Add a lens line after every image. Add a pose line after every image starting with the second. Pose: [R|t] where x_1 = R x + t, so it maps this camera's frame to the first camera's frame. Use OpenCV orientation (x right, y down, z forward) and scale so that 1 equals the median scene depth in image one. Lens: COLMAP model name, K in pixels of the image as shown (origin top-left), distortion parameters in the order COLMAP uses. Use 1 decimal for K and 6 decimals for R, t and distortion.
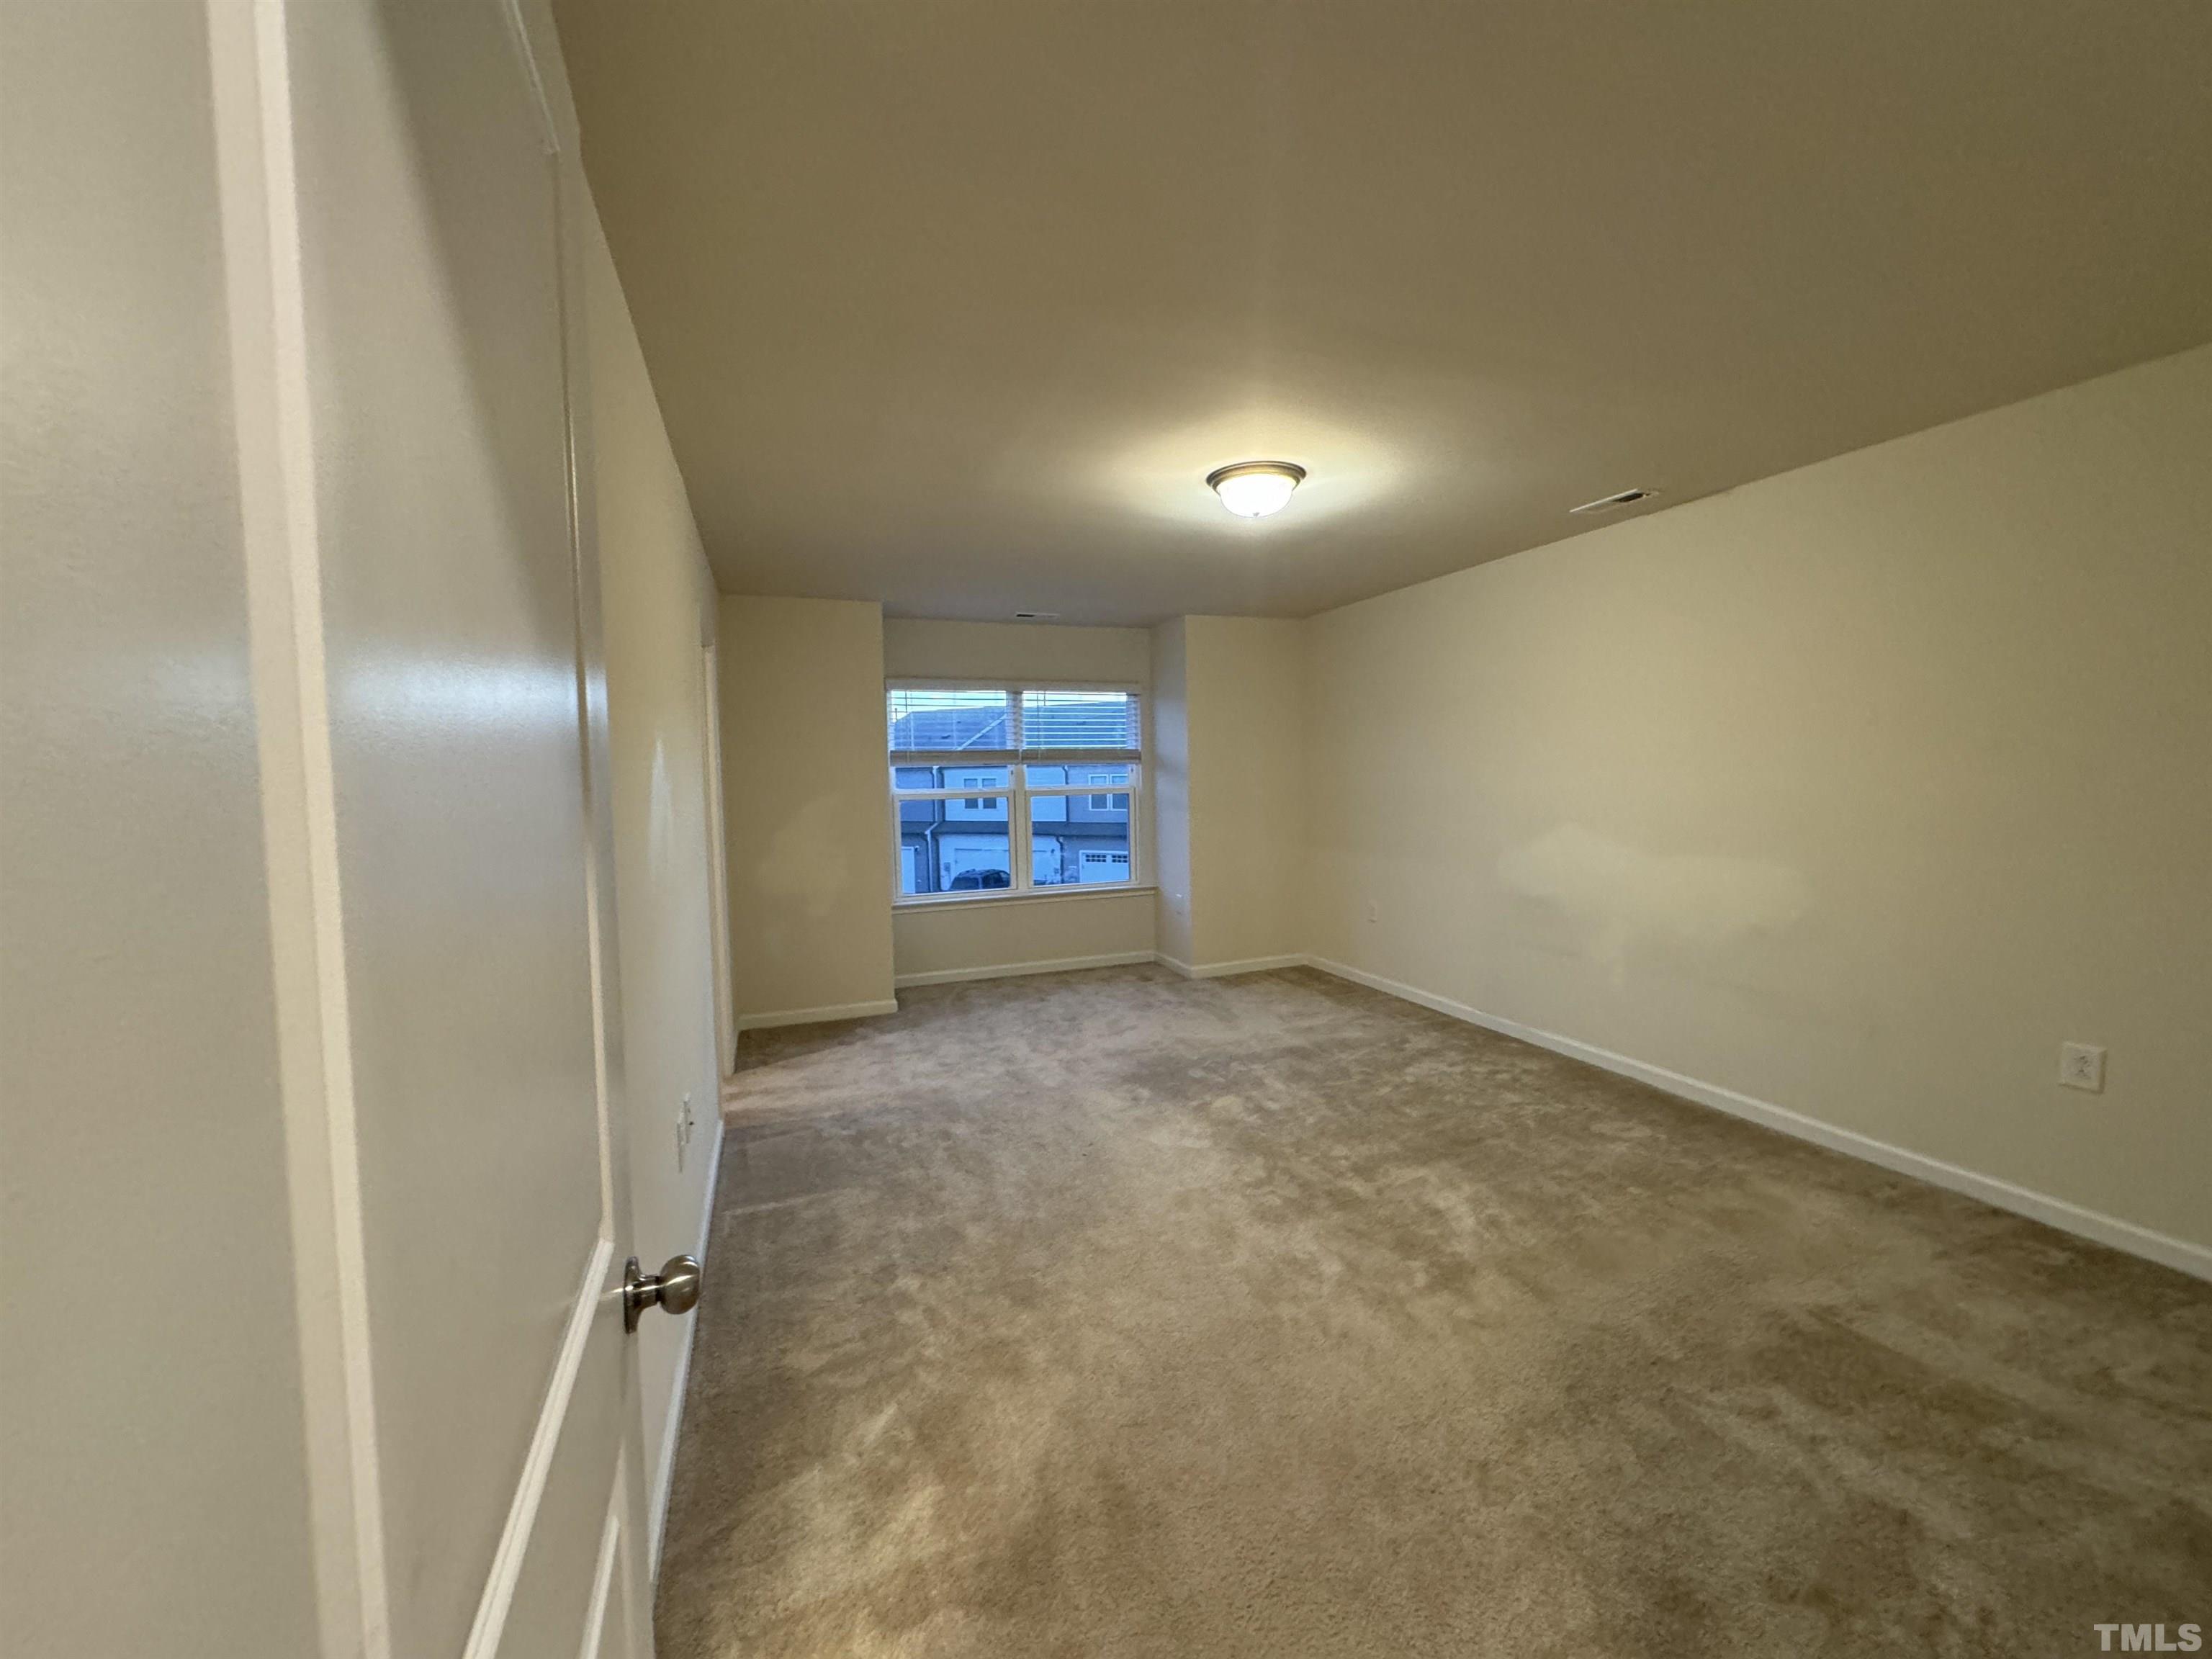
lens RADIAL K [[879.7, 0, 1108.5], [0, 879.7, 824.2], [0, 0, 1]] dist [-0.000673, -0.000272]
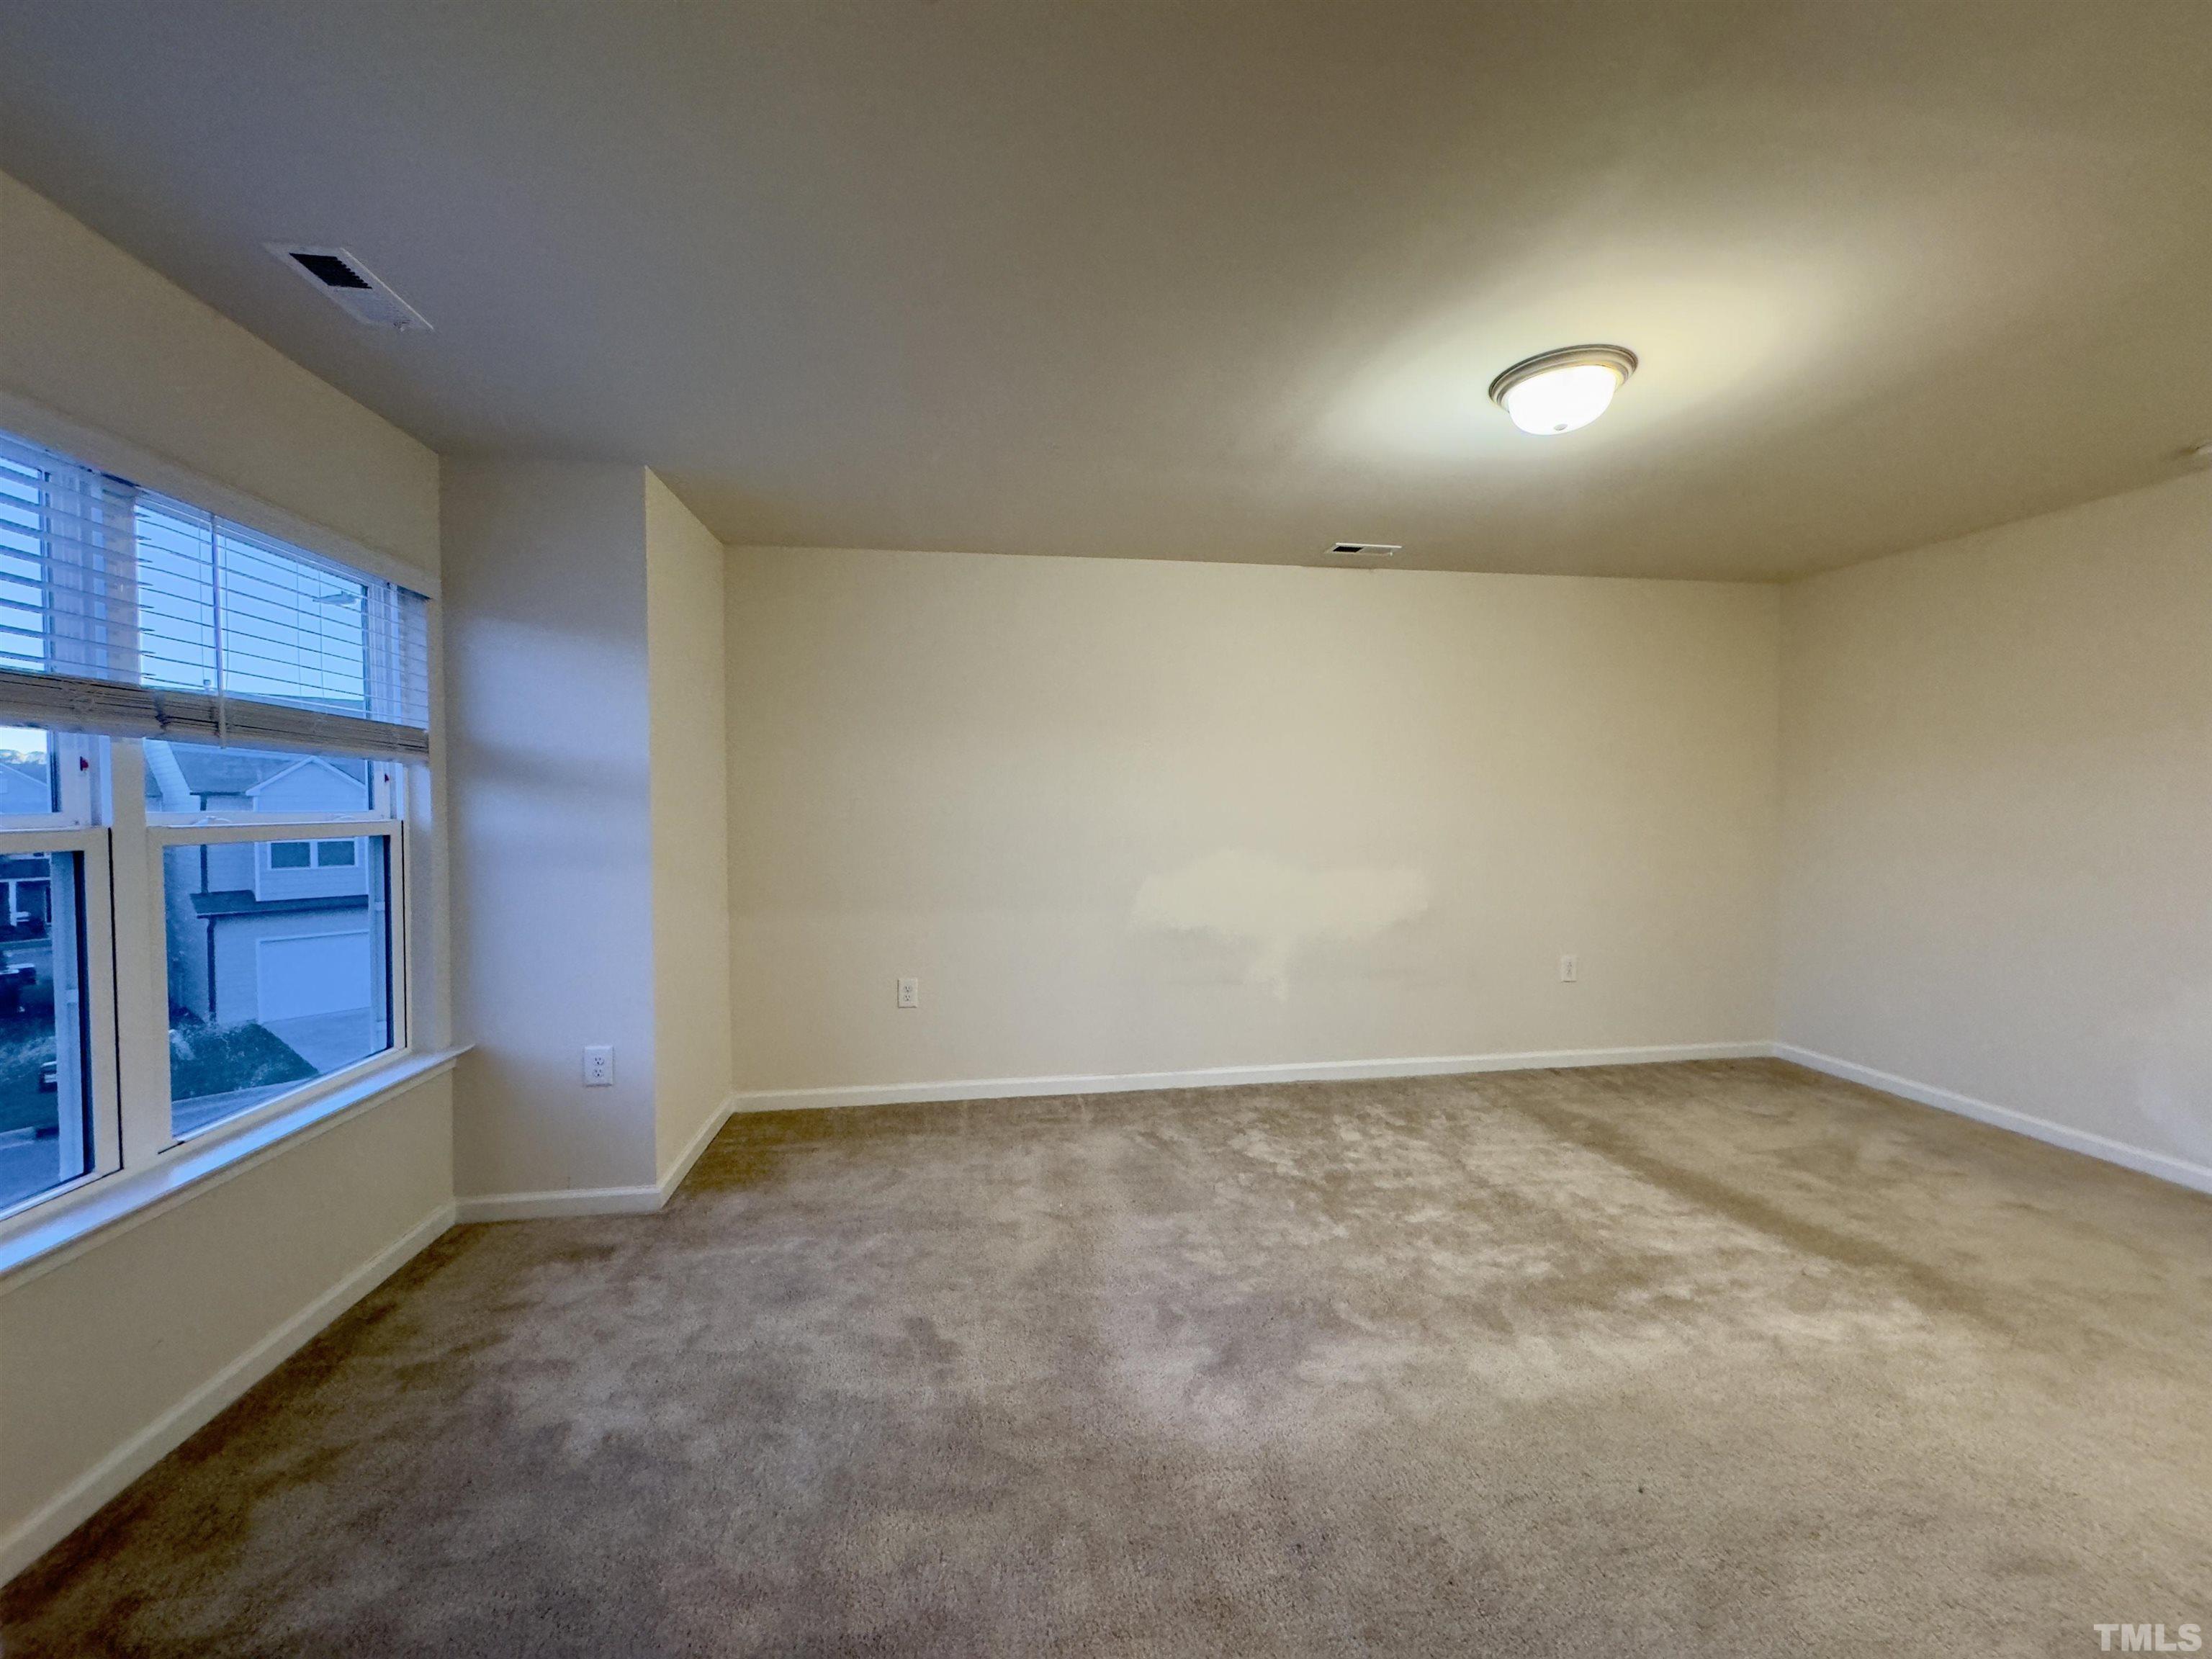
lens RADIAL K [[879.7, 0, 1108.5], [0, 879.7, 824.2], [0, 0, 1]] dist [-0.000673, -0.000272]
pose [[0.205352, -0.000502, 0.978688, -0.413268], [0.055782, 0.998380, -0.011192, -0.021156], [-0.977097, 0.056891, 0.205048, 0.809623]]
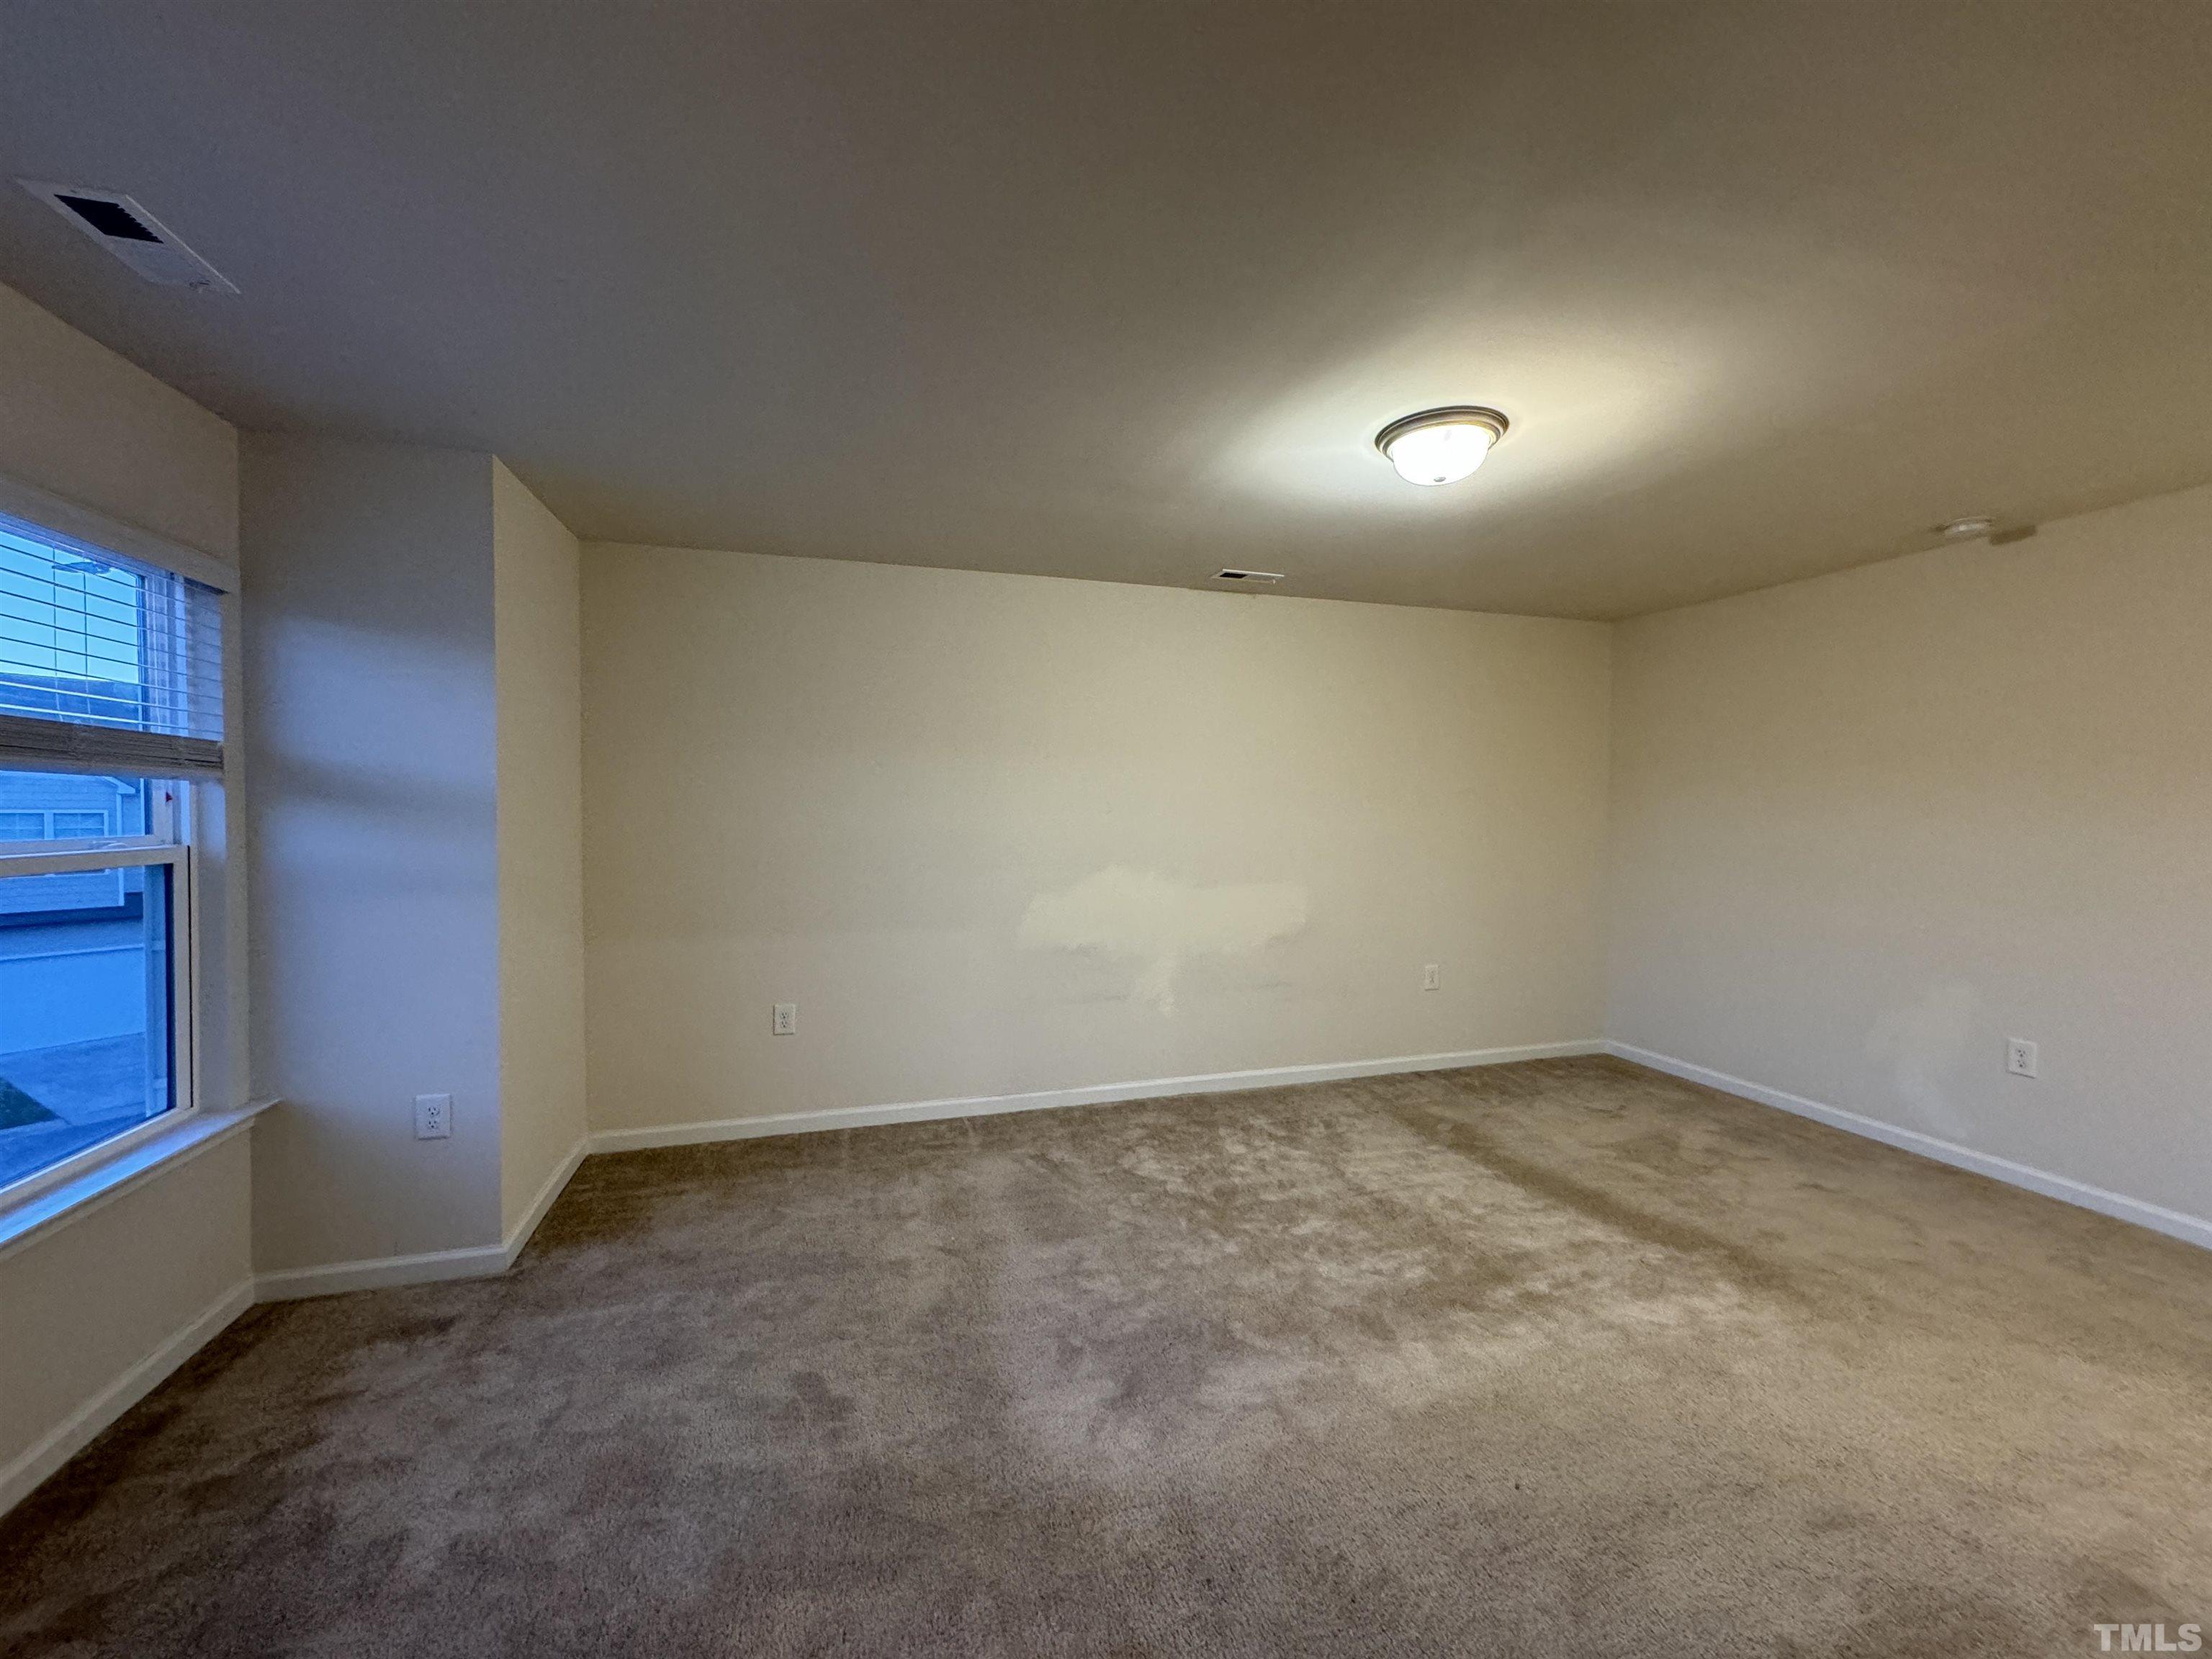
lens RADIAL K [[879.2, 0, 1108.4], [0, 879.2, 823.8], [0, 0, 1]] dist [-0.000515, -0.000087]
pose [[0.061952, 0.002208, 0.998077, -0.411949], [0.052677, 0.998597, -0.005479, -0.037806], [-0.996688, 0.052915, 0.061748, 0.825127]]
